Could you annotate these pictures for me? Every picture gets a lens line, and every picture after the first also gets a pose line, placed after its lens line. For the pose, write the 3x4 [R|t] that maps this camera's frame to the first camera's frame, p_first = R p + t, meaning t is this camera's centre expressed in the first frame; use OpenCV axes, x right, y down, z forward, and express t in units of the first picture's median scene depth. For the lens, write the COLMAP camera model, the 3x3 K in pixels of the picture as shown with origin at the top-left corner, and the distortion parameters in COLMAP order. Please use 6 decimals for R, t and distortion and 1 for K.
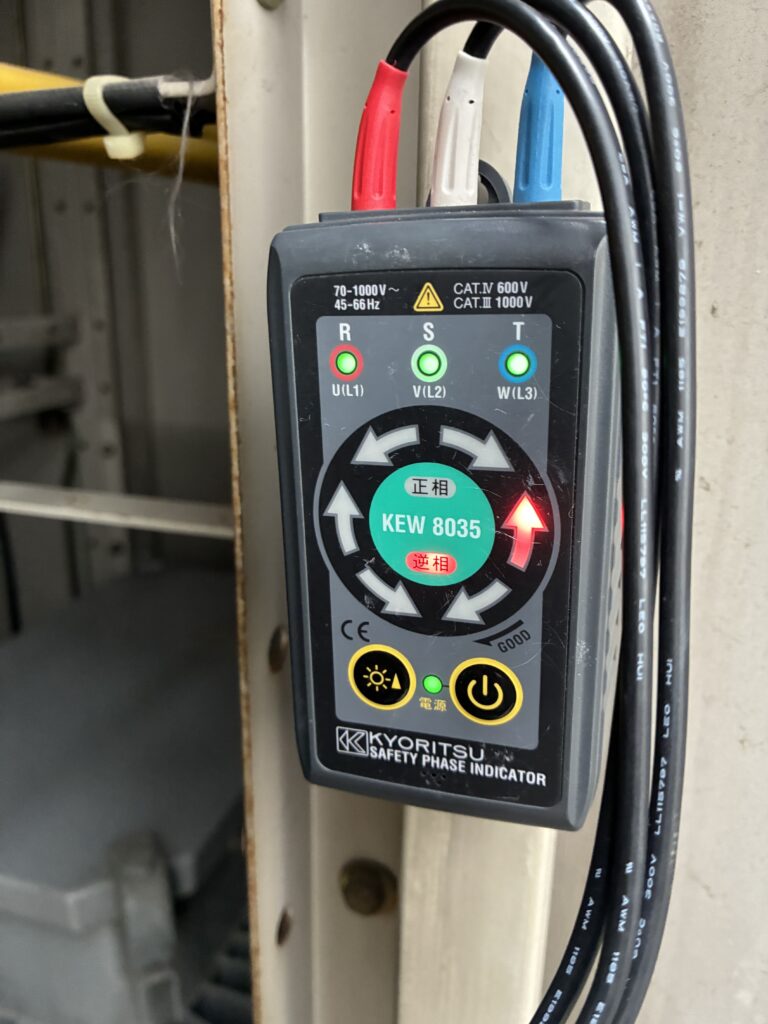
lens RADIAL K [[783.8, 0, 381.5], [0, 783.8, 511.5], [0, 0, 1]] dist [0.003463, -0.000227]
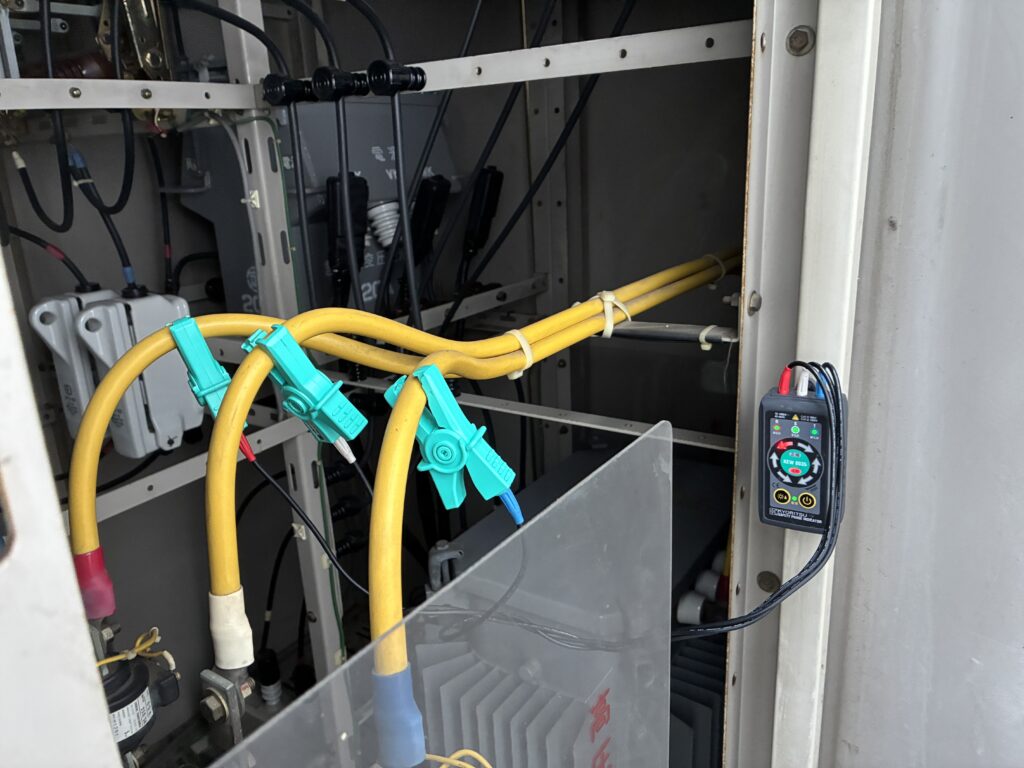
lens RADIAL K [[783.8, 0, 512.5], [0, 783.8, 385.8], [0, 0, 1]] dist [0.003463, -0.000227]
pose [[0.960010, 0.024116, -0.278925, -0.252551], [-0.022403, 0.999705, 0.009329, -0.435187], [0.279068, -0.002707, 0.960268, -3.833226]]
